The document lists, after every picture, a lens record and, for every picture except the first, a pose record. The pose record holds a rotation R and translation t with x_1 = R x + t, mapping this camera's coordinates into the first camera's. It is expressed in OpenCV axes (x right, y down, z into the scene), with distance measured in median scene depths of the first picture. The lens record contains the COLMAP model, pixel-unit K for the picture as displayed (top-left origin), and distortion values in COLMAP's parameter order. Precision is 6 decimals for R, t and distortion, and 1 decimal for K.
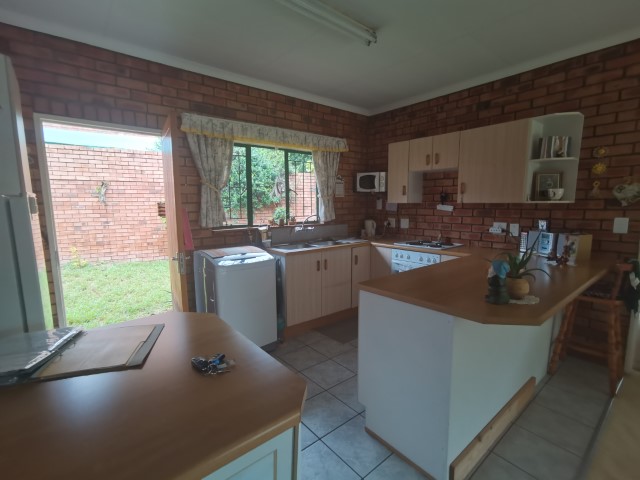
lens RADIAL K [[312.4, 0, 320.0], [0, 312.4, 240.0], [0, 0, 1]] dist [-0.028322, 0.040845]
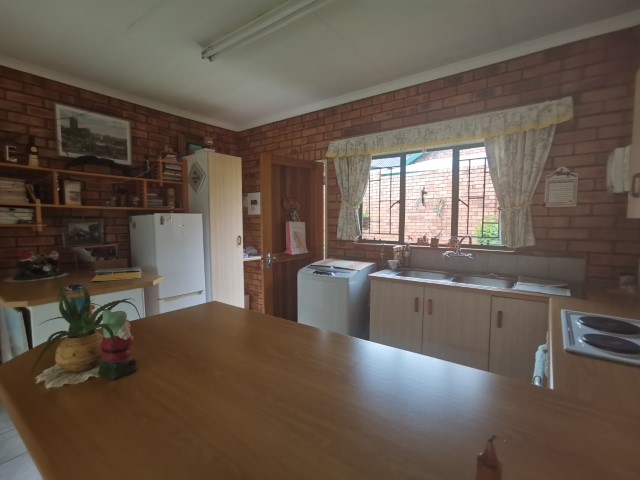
lens RADIAL K [[312.4, 0, 320.0], [0, 312.4, 240.0], [0, 0, 1]] dist [-0.028322, 0.040845]
pose [[0.235332, 0.073163, -0.969157, 0.599658], [-0.117080, 0.992035, 0.046460, -0.069102], [0.964837, 0.102535, 0.242023, 0.571459]]
